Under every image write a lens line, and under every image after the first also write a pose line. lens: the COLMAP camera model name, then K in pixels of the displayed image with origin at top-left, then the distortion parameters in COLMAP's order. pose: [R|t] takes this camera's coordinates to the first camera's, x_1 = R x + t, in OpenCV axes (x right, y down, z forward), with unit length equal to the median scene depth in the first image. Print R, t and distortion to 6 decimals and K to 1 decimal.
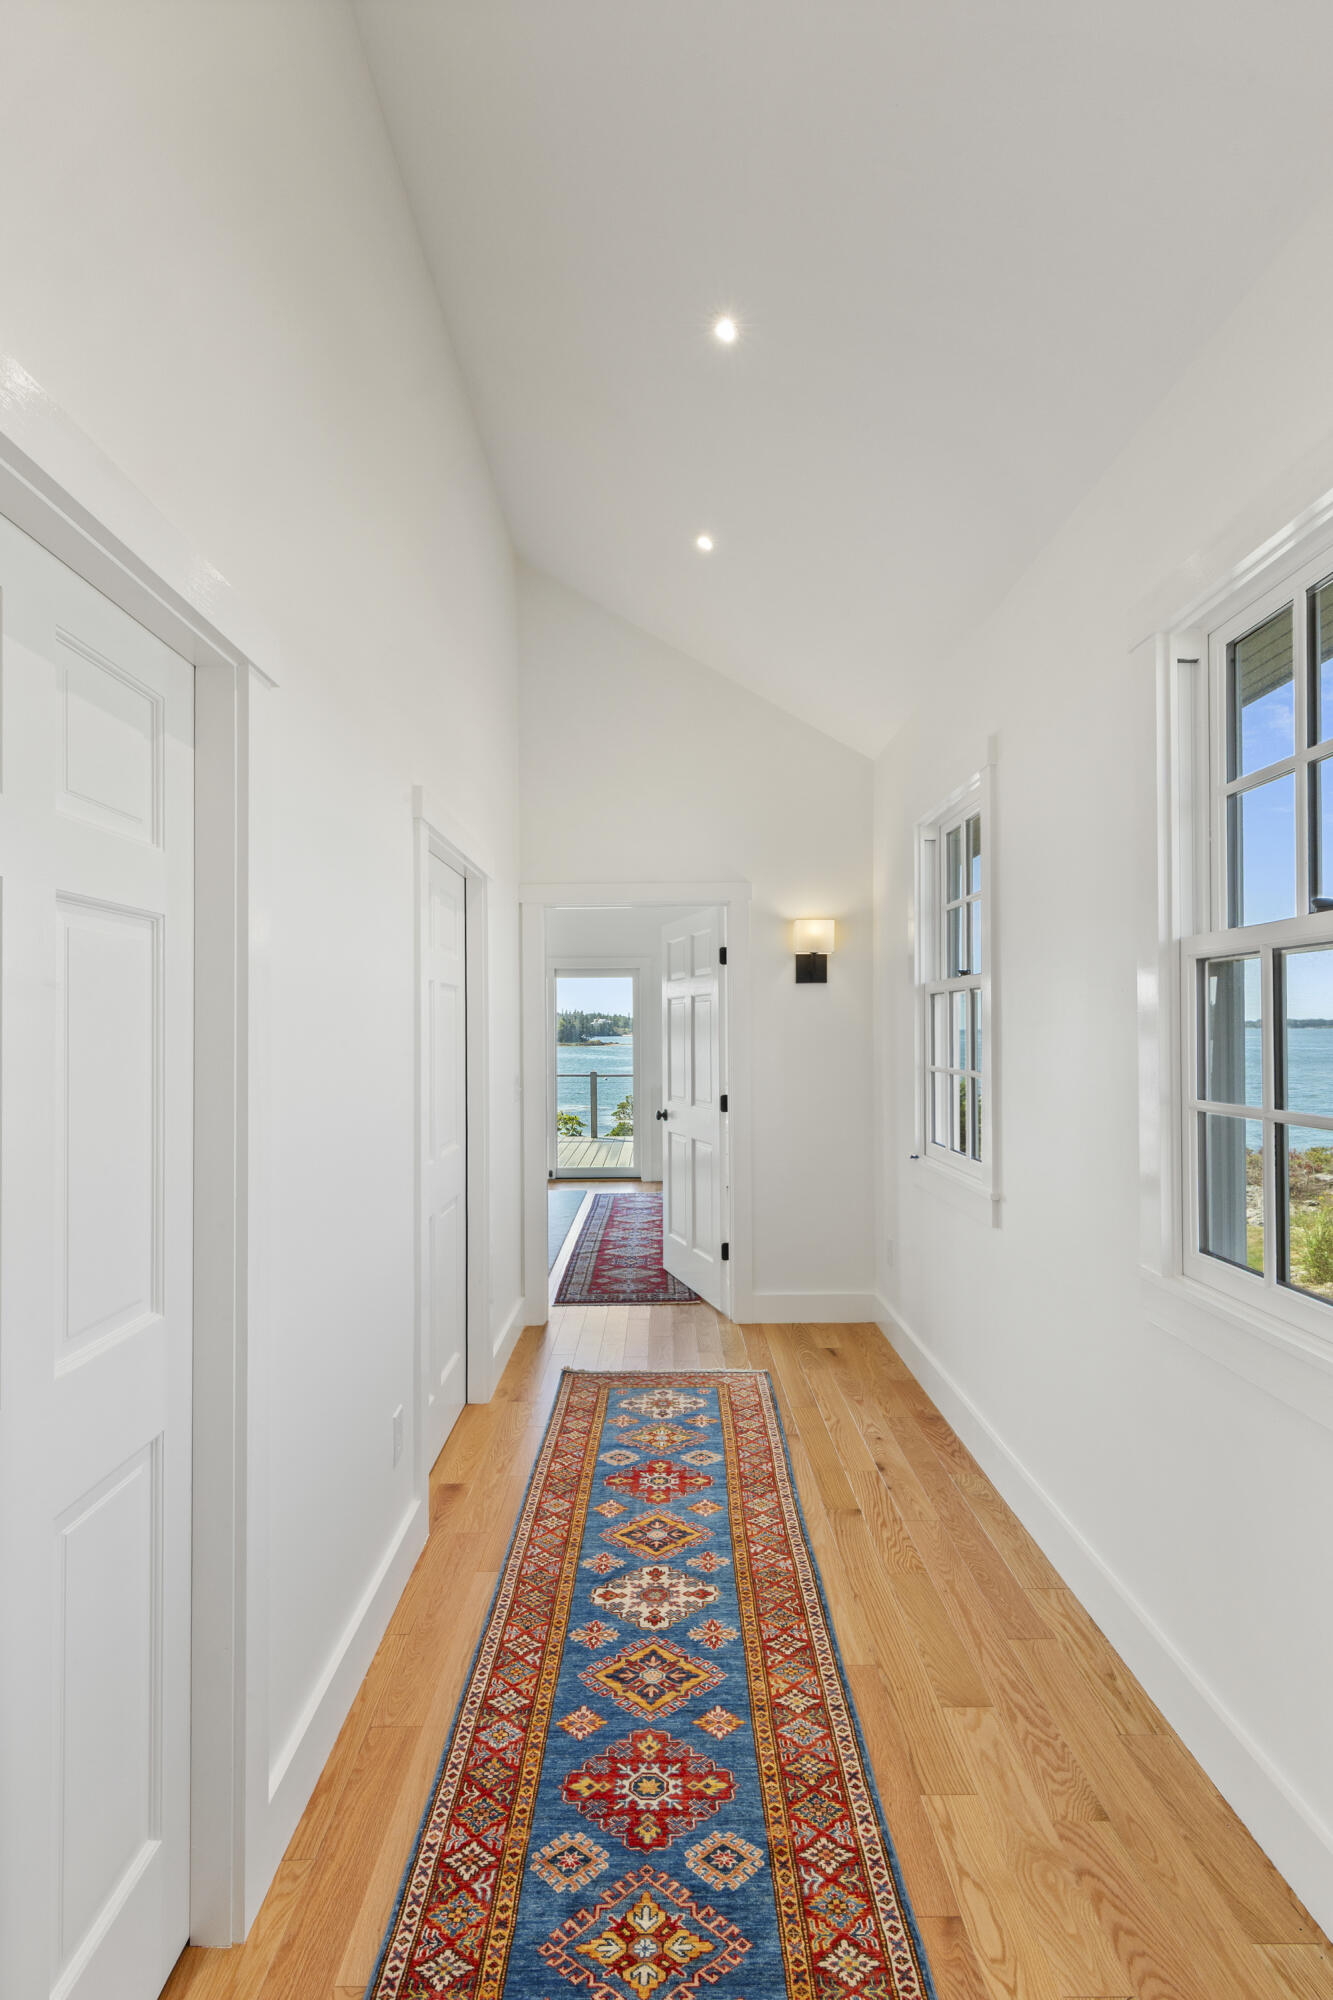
lens RADIAL K [[943.1, 0, 662.9], [0, 943.1, 1016.6], [0, 0, 1]] dist [0.001227, -0.000244]
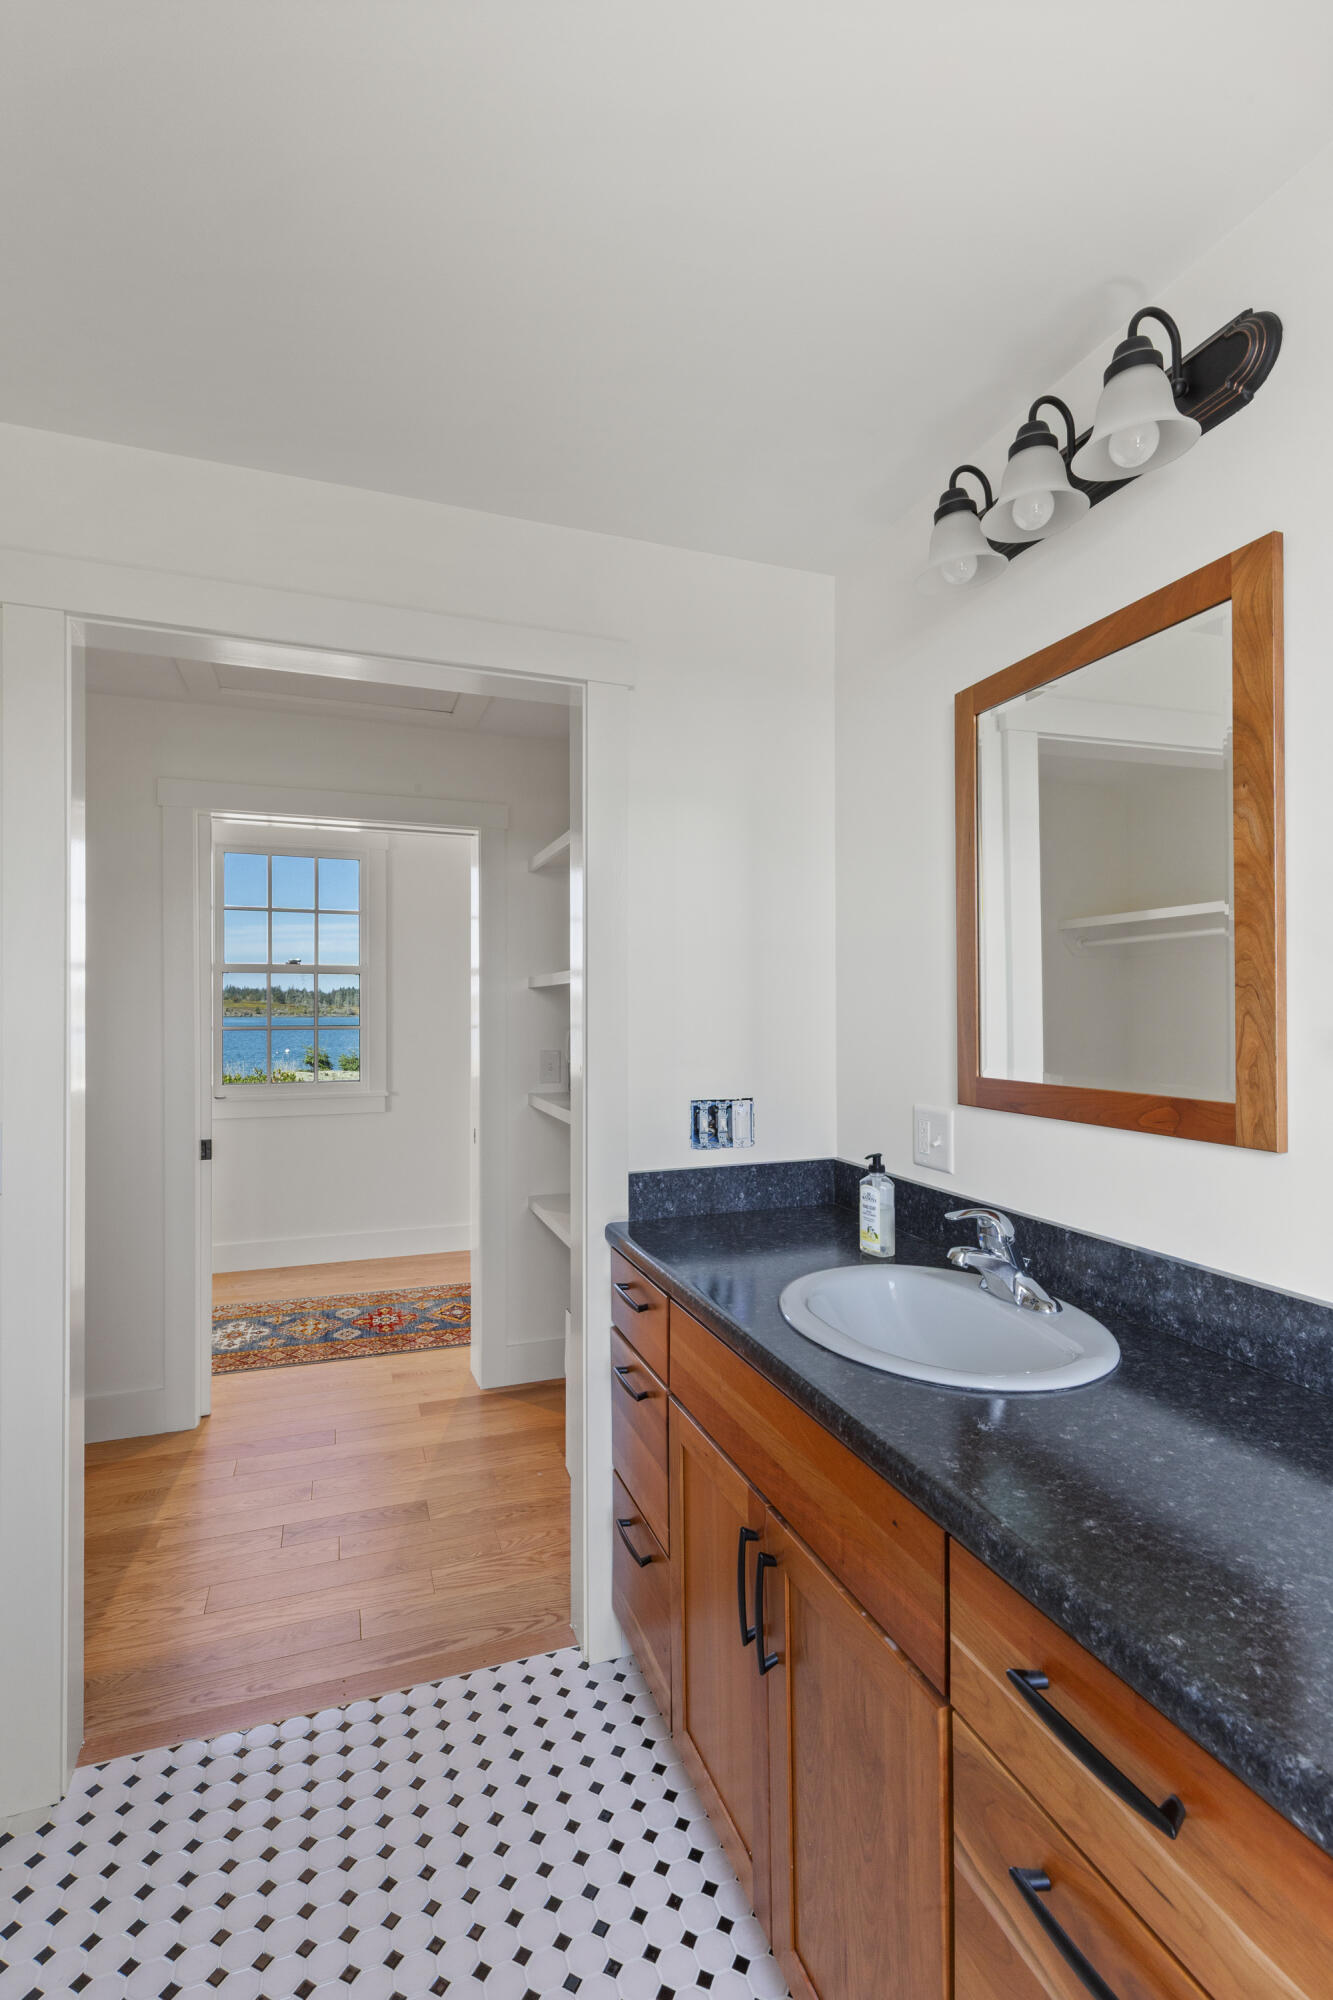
lens RADIAL K [[943.1, 0, 667.4], [0, 943.1, 997.7], [0, 0, 1]] dist [0.001227, -0.000244]
pose [[-0.345376, 0.013696, 0.938365, -1.391520], [-0.005947, 0.999841, -0.016782, 0.035900], [-0.938446, -0.011376, -0.345240, 1.041691]]
